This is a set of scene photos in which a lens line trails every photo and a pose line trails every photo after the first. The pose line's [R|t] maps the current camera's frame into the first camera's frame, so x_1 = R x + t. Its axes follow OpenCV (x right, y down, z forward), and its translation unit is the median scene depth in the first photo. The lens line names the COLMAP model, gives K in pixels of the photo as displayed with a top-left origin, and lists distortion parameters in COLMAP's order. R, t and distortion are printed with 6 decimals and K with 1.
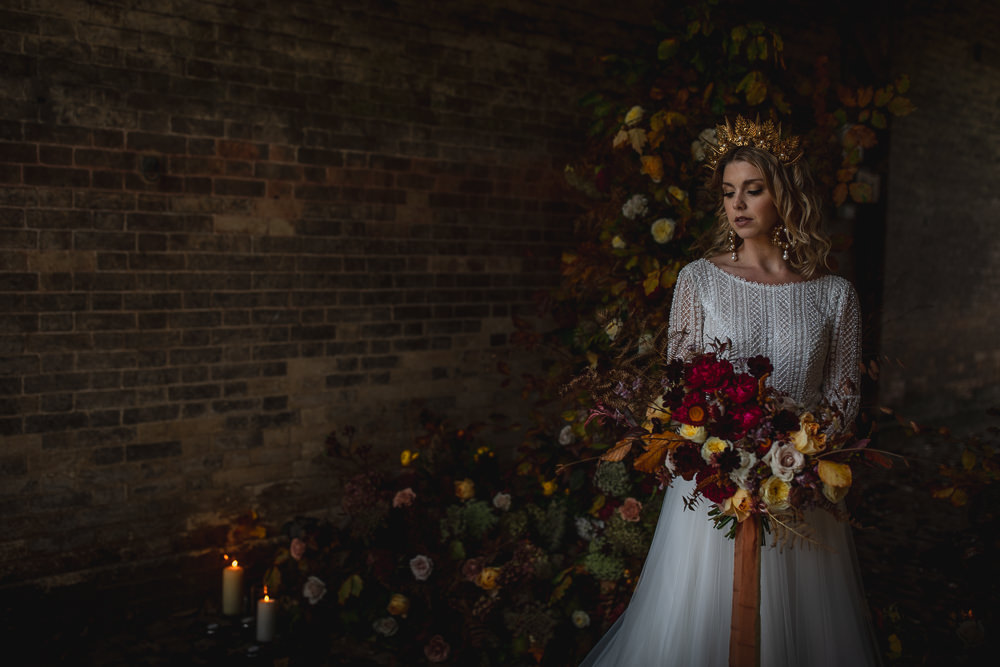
lens RADIAL K [[1036.4, 0, 500.0], [0, 1036.4, 333.5], [0, 0, 1]] dist [-0.015122, -0.020033]
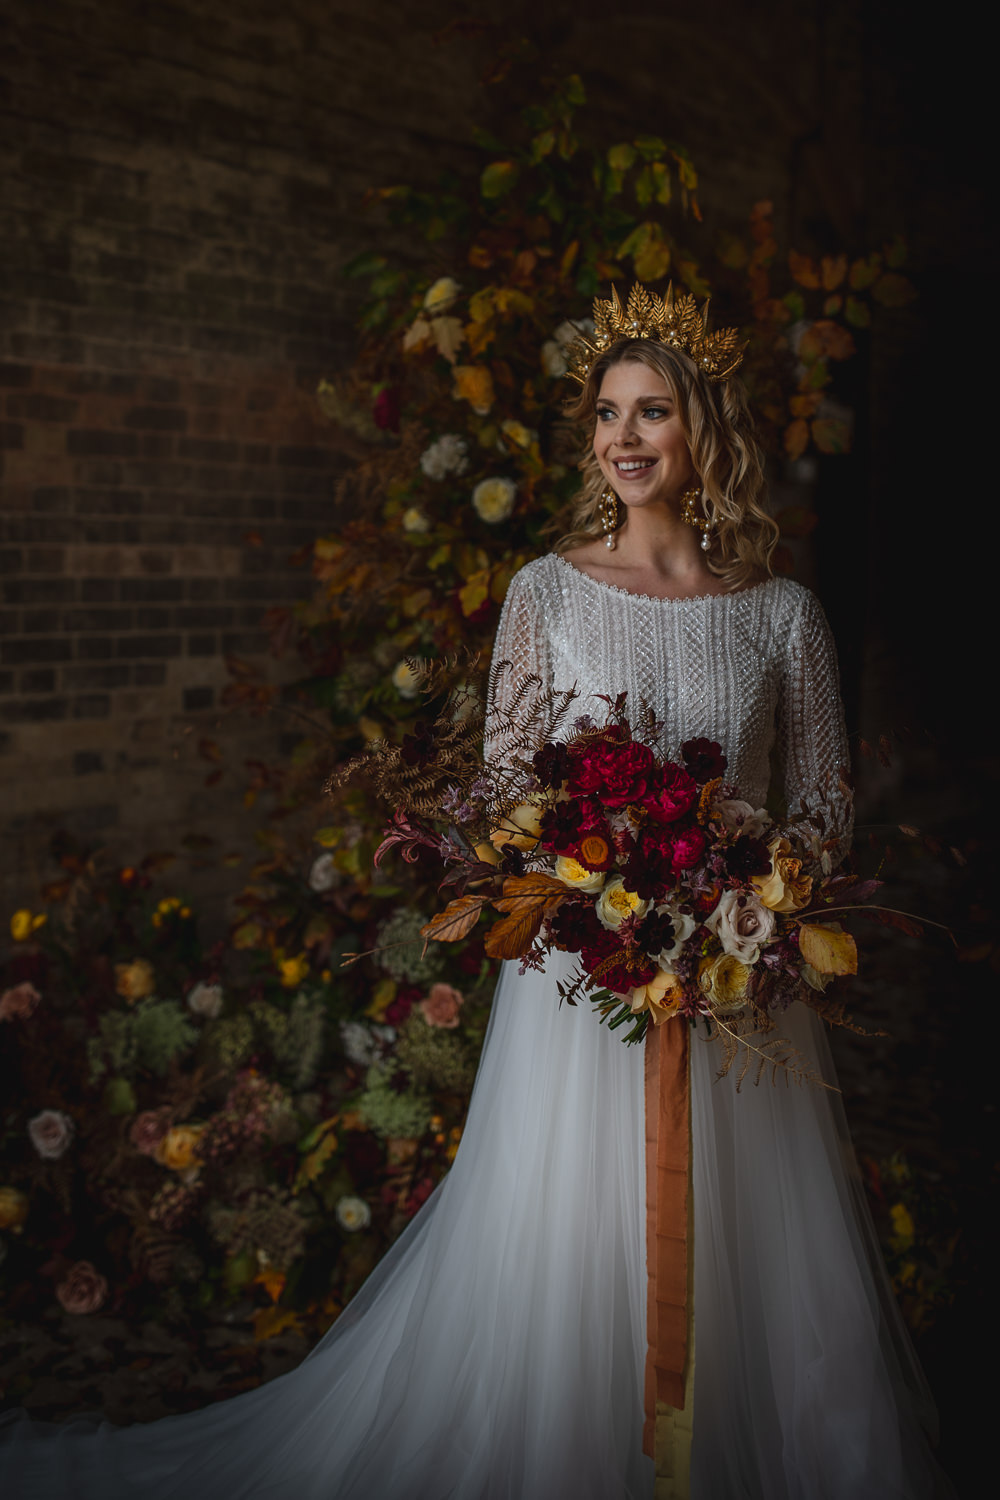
lens RADIAL K [[1554.7, 0, 500.0], [0, 1554.7, 750.0], [0, 0, 1]] dist [-0.015122, -0.020033]
pose [[0.987329, -0.019289, 0.157509, 0.025541], [0.011349, 0.998626, 0.051155, -0.007019], [-0.158280, -0.048720, 0.986192, 0.163865]]
